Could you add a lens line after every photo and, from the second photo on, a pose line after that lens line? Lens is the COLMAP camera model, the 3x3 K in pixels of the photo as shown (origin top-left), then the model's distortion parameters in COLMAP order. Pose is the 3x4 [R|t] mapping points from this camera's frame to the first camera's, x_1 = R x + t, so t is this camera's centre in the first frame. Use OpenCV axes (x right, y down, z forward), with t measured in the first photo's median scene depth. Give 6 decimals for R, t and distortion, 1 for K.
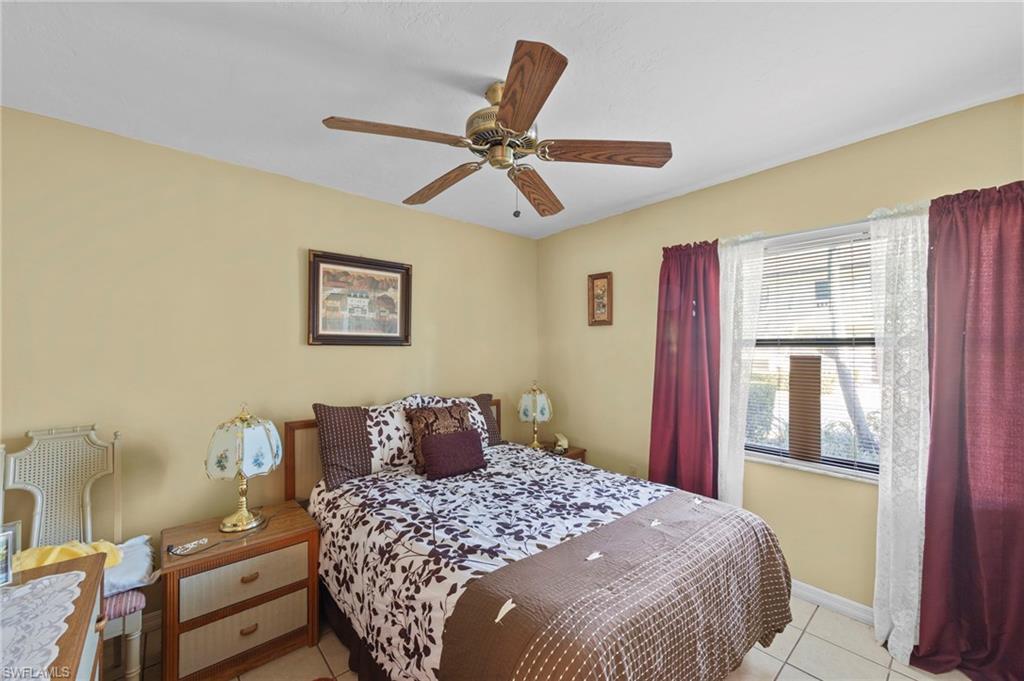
lens RADIAL K [[398.0, 0, 508.0], [0, 398.0, 344.4], [0, 0, 1]] dist [-0.001204, 0.000271]
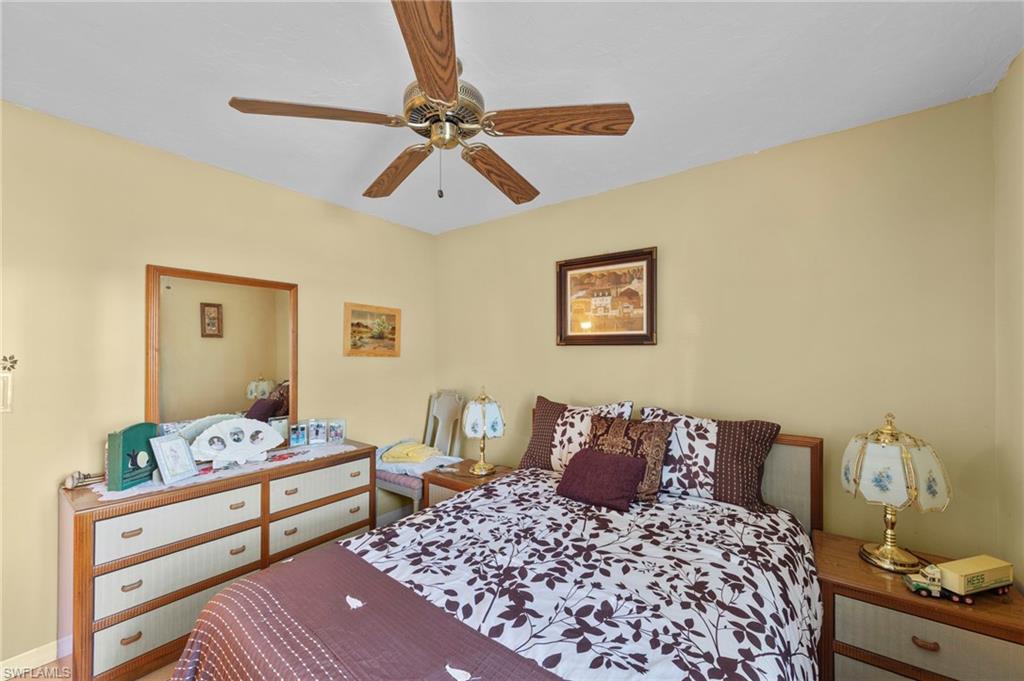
lens RADIAL K [[398.0, 0, 508.6], [0, 398.0, 348.1], [0, 0, 1]] dist [-0.001204, 0.000271]
pose [[0.211436, -0.004571, -0.977381, 0.630371], [0.012256, 0.999923, -0.002025, 0.010132], [0.977315, -0.011550, 0.211476, 0.666474]]
